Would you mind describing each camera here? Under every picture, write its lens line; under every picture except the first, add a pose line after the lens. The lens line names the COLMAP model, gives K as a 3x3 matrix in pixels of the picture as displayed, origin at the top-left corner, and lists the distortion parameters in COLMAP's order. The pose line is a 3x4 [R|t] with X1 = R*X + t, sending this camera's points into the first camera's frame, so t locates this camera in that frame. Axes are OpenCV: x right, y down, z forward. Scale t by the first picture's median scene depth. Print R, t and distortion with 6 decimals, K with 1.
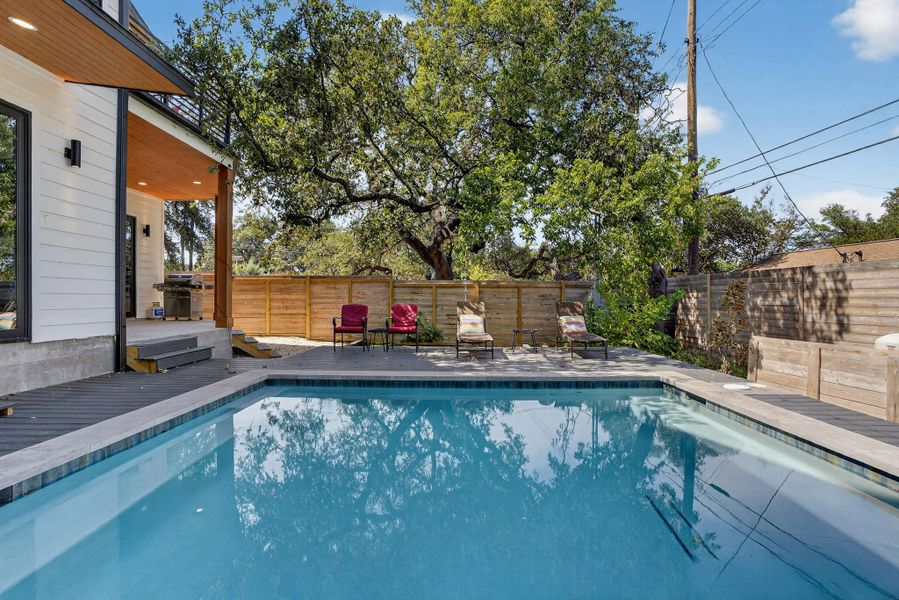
lens RADIAL K [[417.8, 0, 442.2], [0, 417.8, 303.4], [0, 0, 1]] dist [-0.056844, 0.019161]
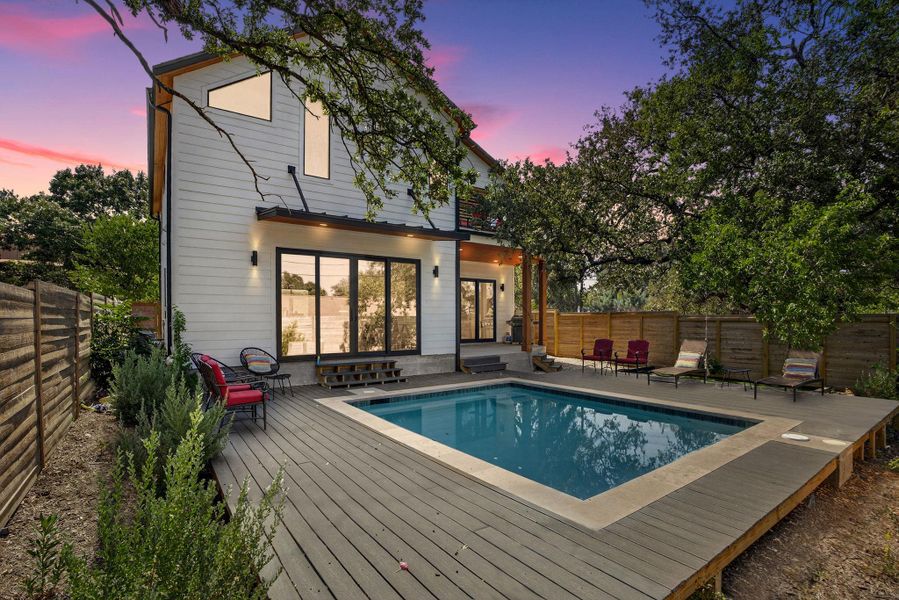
lens RADIAL K [[426.8, 0, 441.9], [0, 426.8, 327.9], [0, 0, 1]] dist [-0.041064, 0.000187]
pose [[0.598603, 0.010278, -0.800980, 0.588747], [-0.000780, 0.999925, 0.012248, -0.051611], [0.801046, -0.006707, 0.598566, -0.231036]]
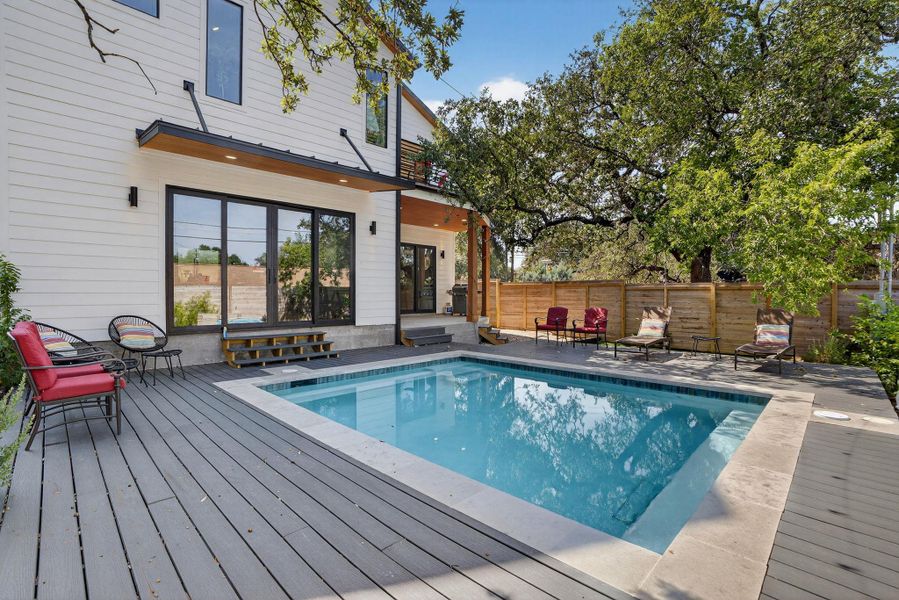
lens RADIAL K [[417.8, 0, 442.2], [0, 417.8, 303.4], [0, 0, 1]] dist [-0.056844, 0.019161]
pose [[0.723276, 0.010341, -0.690482, 0.405525], [-0.004450, 0.999937, 0.010314, -0.021335], [0.690545, -0.004387, 0.723276, -0.122042]]
